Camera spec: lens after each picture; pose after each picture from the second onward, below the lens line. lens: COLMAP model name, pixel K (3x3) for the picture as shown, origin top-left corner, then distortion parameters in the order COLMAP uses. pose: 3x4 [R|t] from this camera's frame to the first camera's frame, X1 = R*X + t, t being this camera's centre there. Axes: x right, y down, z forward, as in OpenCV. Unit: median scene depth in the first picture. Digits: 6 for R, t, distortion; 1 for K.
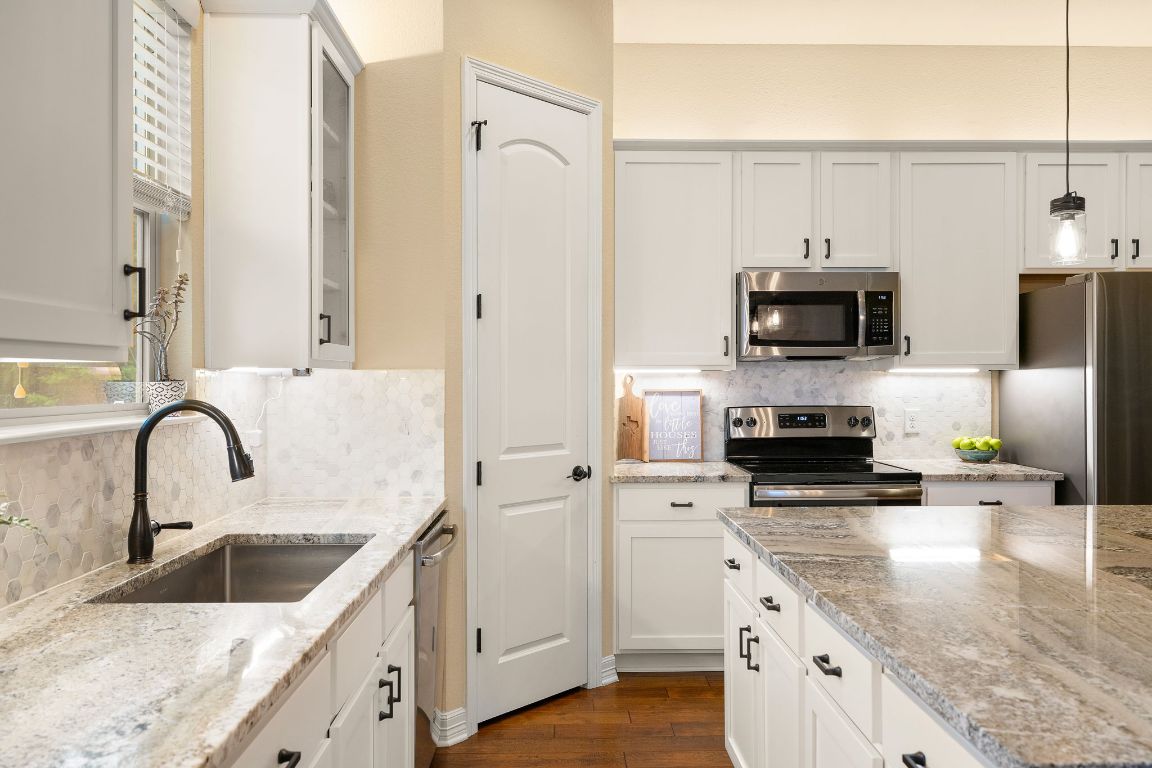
lens RADIAL K [[861.2, 0, 579.4], [0, 861.2, 383.4], [0, 0, 1]] dist [-0.000611, 0.005159]
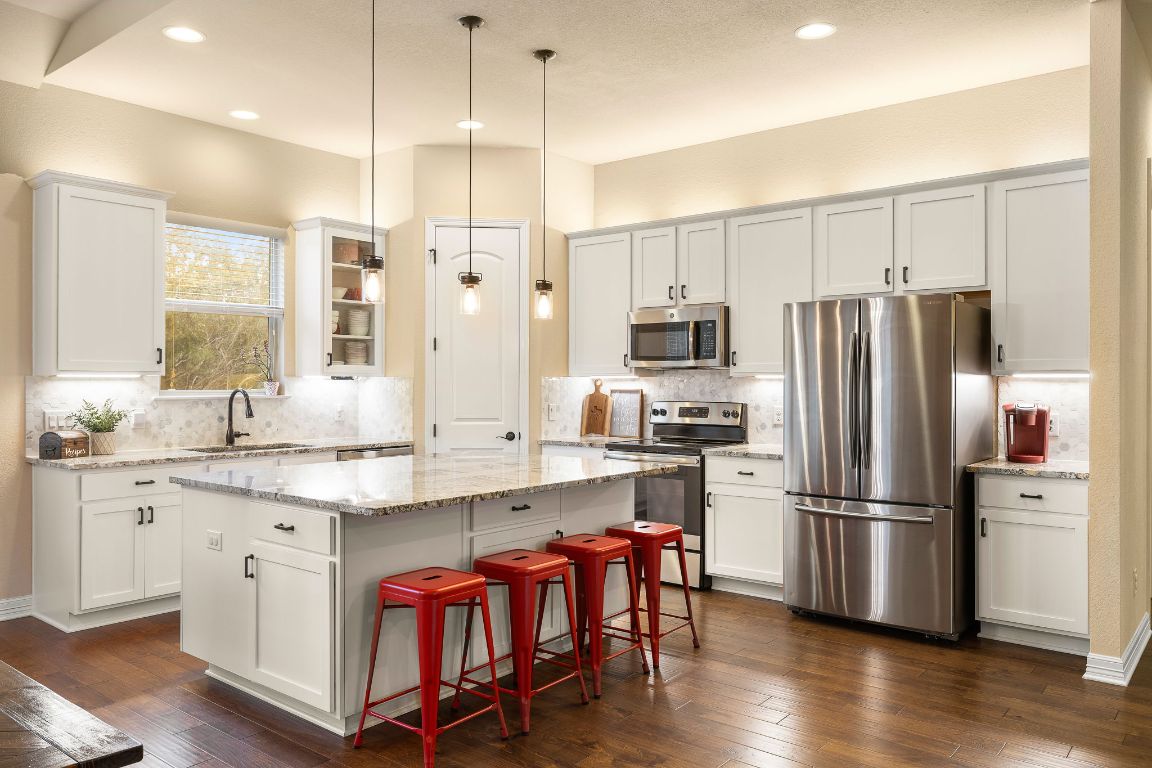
lens RADIAL K [[861.2, 0, 587.4], [0, 861.2, 378.6], [0, 0, 1]] dist [-0.000611, 0.005159]
pose [[0.763561, 0.001557, -0.645734, 1.243259], [-0.007564, 0.999950, -0.006533, -0.001405], [0.645692, 0.009872, 0.763534, -0.228238]]
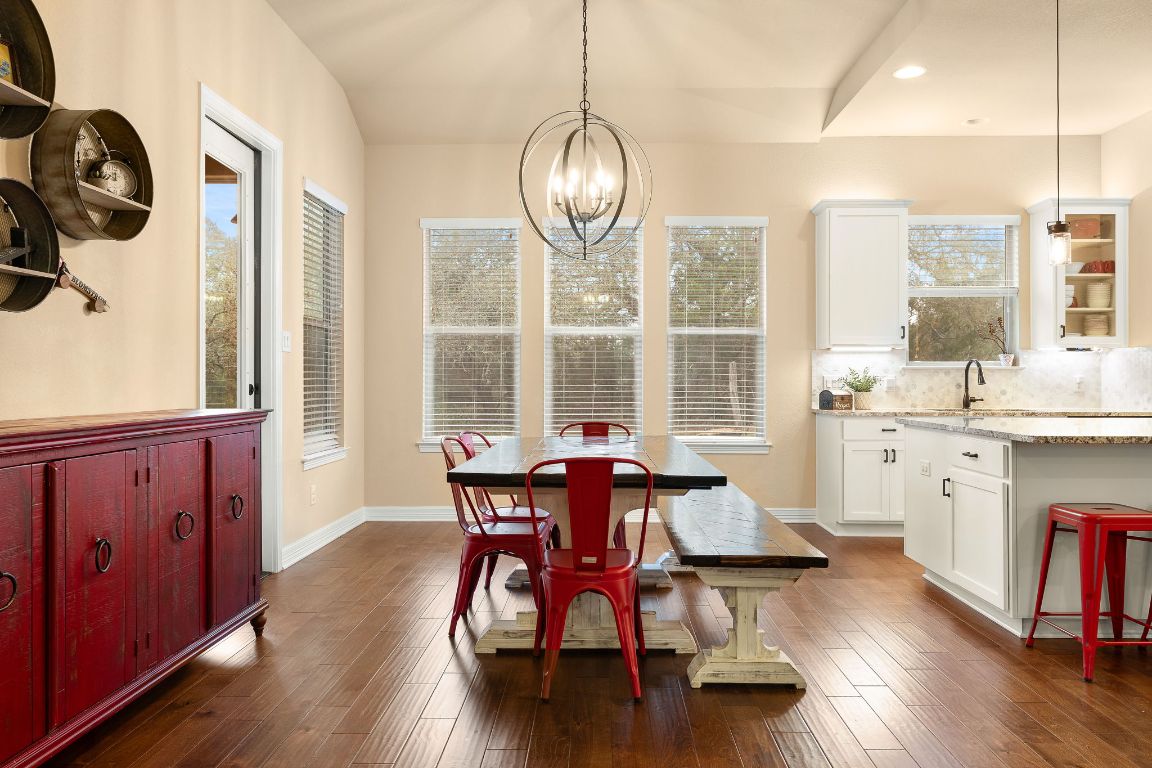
lens RADIAL K [[790.6, 0, 569.1], [0, 790.6, 383.9], [0, 0, 1]] dist [-0.005760, -0.001156]
pose [[-0.055105, 0.006553, -0.998459, 1.455531], [-0.006843, 0.999953, 0.006941, 0.057345], [0.998457, 0.007215, -0.055058, -0.199357]]
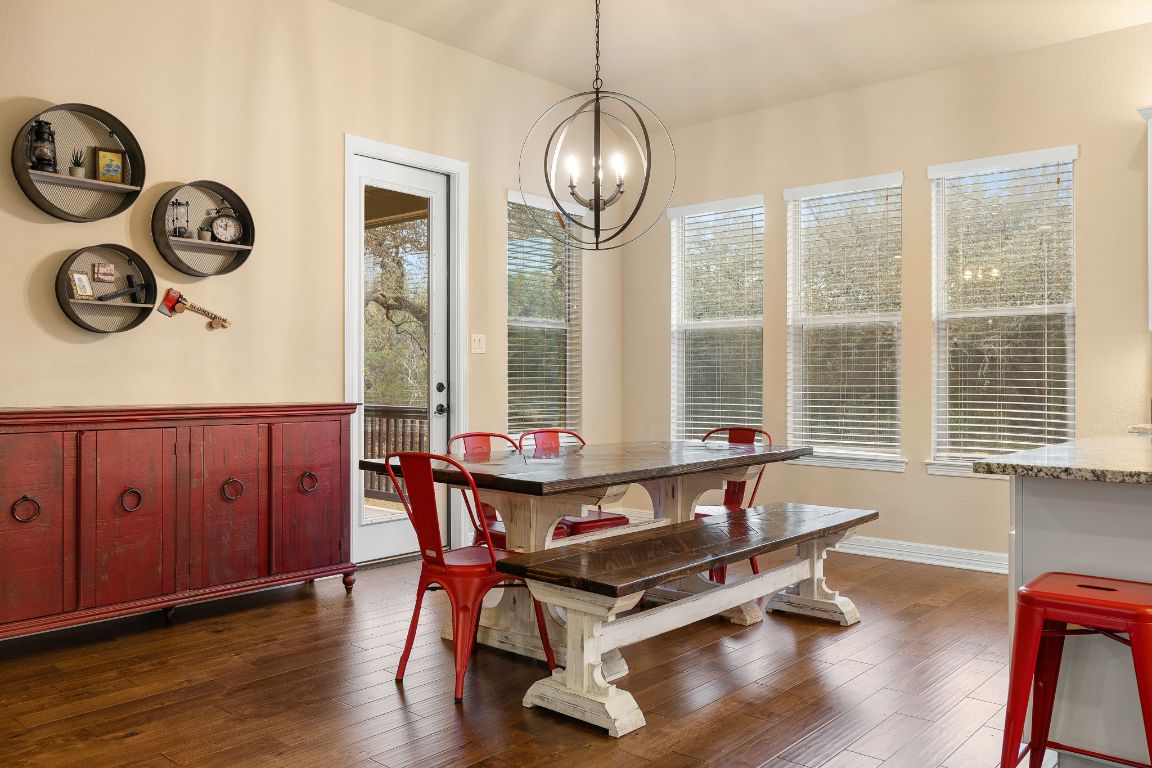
lens RADIAL K [[861.2, 0, 568.1], [0, 861.2, 389.3], [0, 0, 1]] dist [-0.000611, 0.005159]
pose [[-0.679152, 0.008749, -0.733946, 1.217627], [-0.004519, 0.999860, 0.016101, 0.056324], [0.733984, 0.014252, -0.679017, 0.469936]]
